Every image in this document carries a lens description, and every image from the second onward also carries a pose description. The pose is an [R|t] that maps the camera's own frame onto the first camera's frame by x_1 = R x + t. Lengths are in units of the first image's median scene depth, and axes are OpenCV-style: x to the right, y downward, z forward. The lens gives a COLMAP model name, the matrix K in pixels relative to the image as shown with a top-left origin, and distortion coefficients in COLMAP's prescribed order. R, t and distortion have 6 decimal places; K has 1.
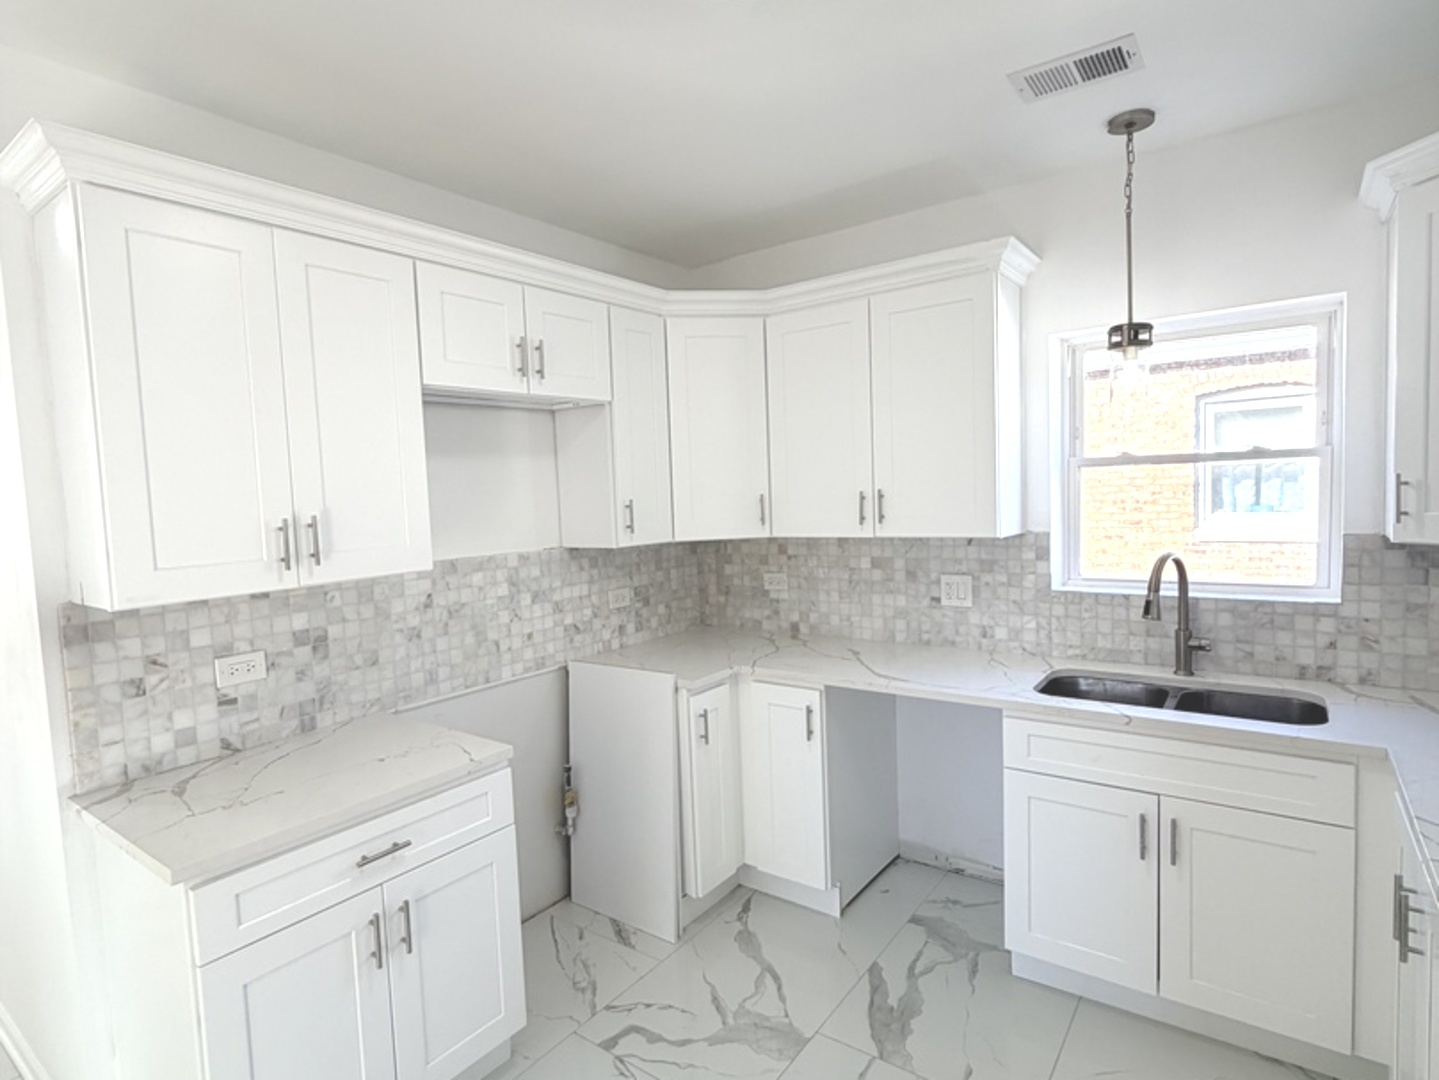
lens RADIAL K [[766.4, 0, 722.6], [0, 766.4, 537.1], [0, 0, 1]] dist [0.002474, 0.000092]
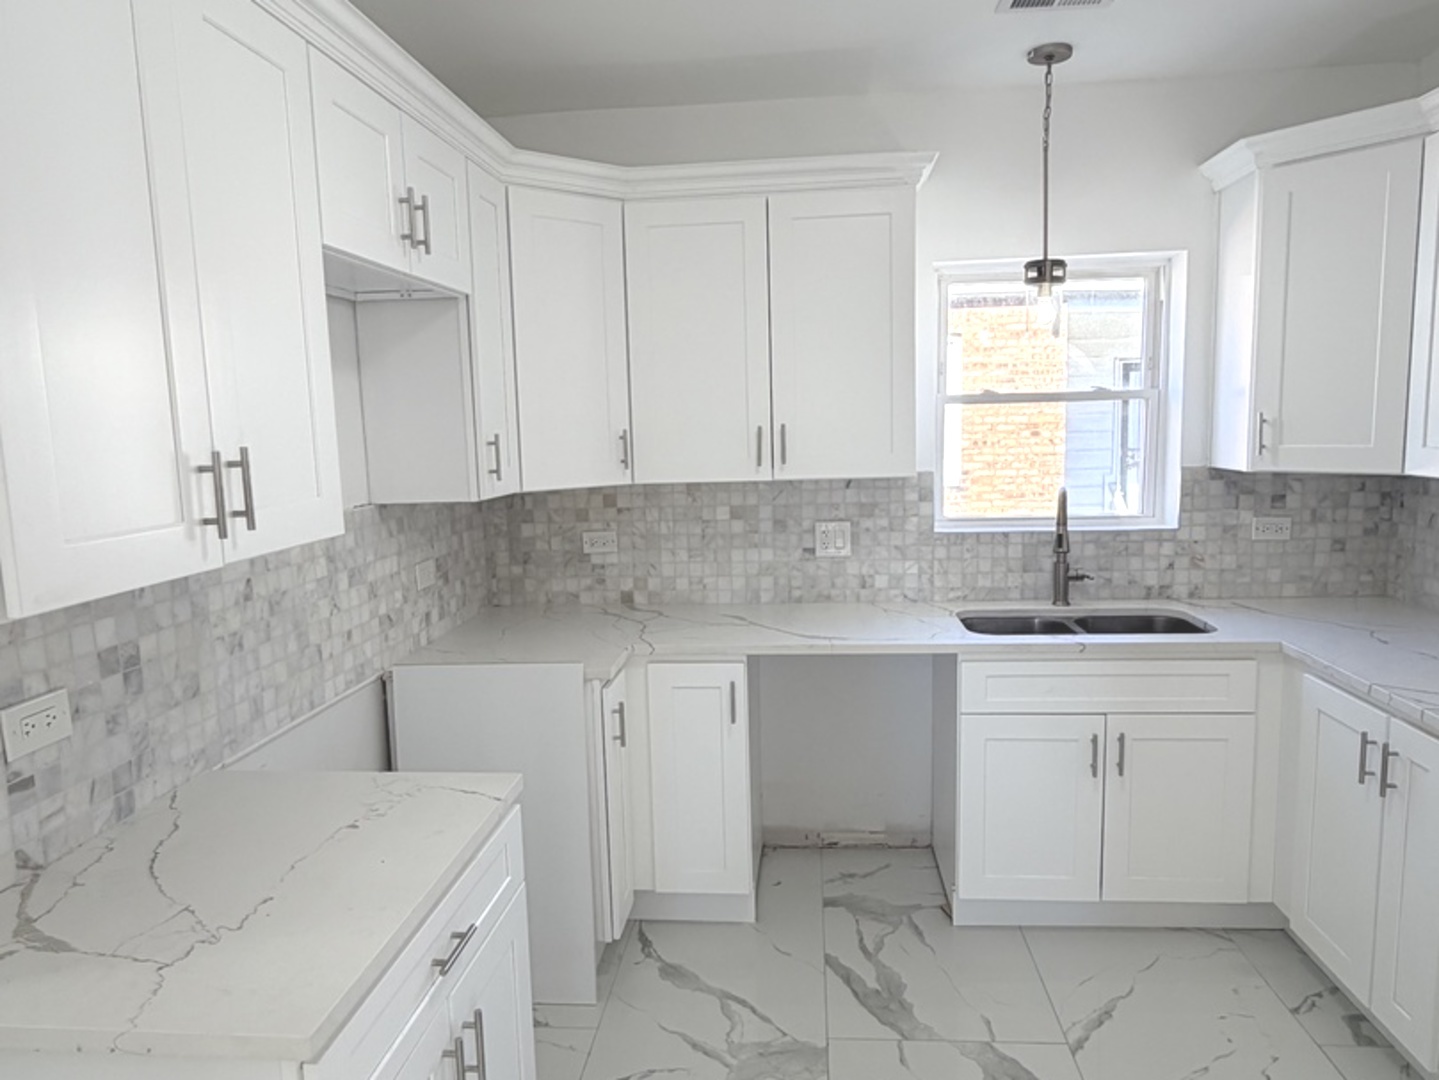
lens RADIAL K [[959.0, 0, 721.4], [0, 959.0, 544.7], [0, 0, 1]] dist [0.001870, -0.001509]
pose [[0.857279, -0.050949, 0.512325, -0.462966], [0.026267, 0.998124, 0.055308, 0.012723], [-0.514182, -0.033957, 0.857009, 0.121603]]
